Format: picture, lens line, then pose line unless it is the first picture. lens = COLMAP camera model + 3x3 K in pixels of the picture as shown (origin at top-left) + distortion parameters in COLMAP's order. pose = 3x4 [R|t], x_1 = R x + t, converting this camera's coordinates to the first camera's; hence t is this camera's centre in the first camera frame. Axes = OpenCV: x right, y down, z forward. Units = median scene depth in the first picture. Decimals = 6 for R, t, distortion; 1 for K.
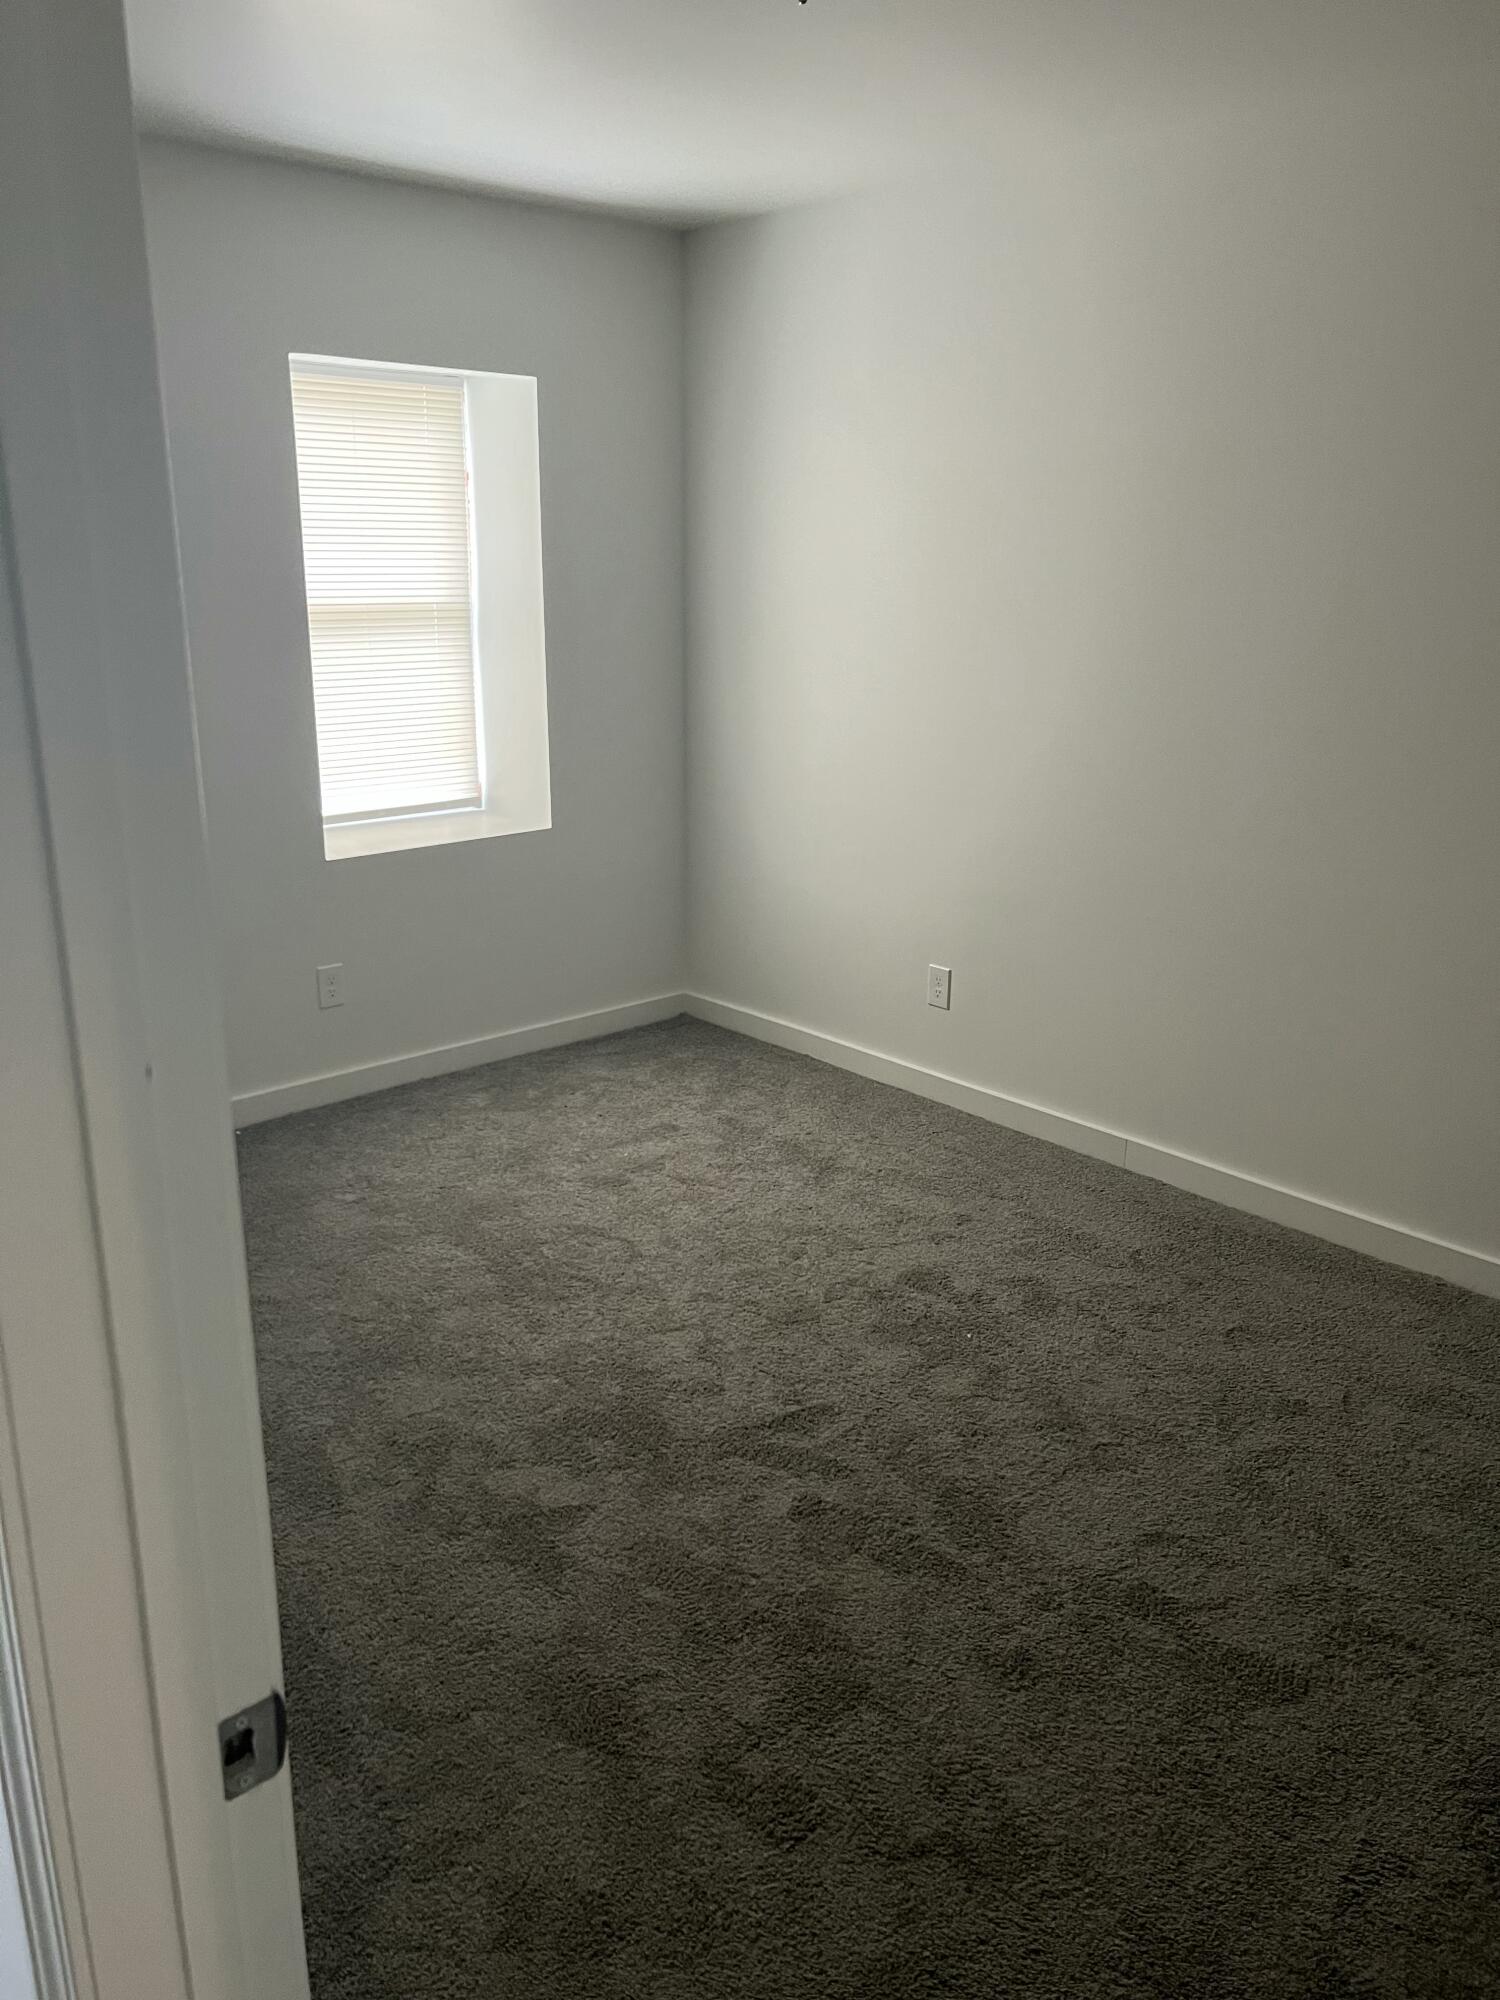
lens RADIAL K [[1501.7, 0, 751.6], [0, 1501.7, 1003.0], [0, 0, 1]] dist [0.047722, -0.060579]
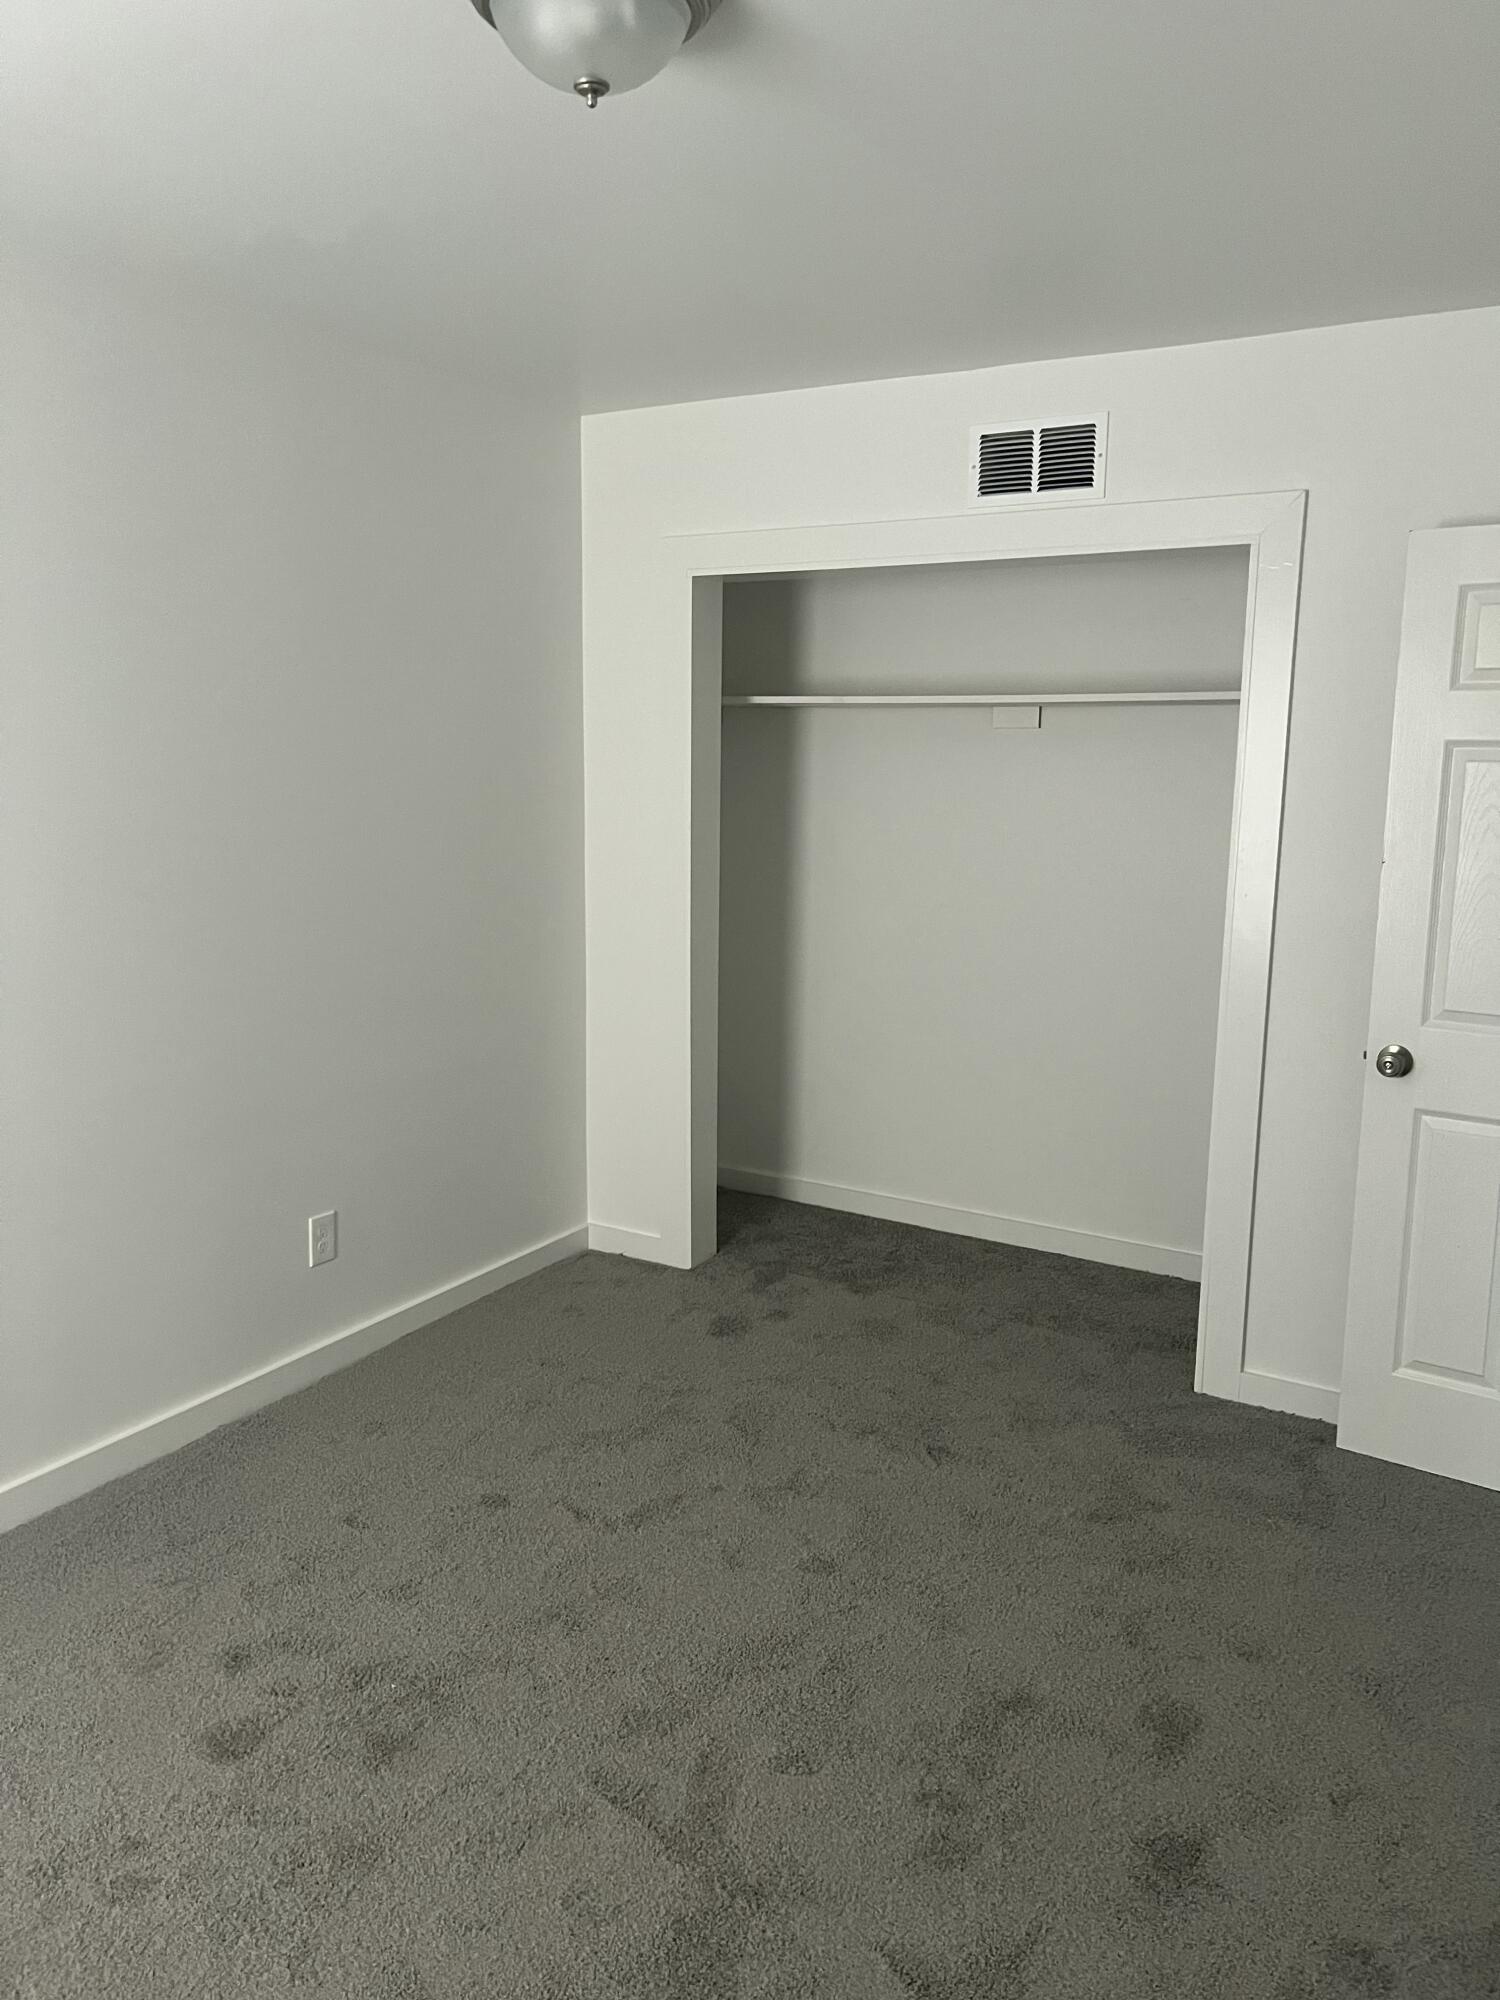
lens RADIAL K [[1501.7, 0, 750.4], [0, 1501.7, 998.0], [0, 0, 1]] dist [0.047722, -0.060579]
pose [[-0.260262, -0.193631, 0.945923, -0.674136], [0.277029, 0.923519, 0.265267, -0.315755], [-0.924942, 0.331087, -0.186716, 0.961589]]
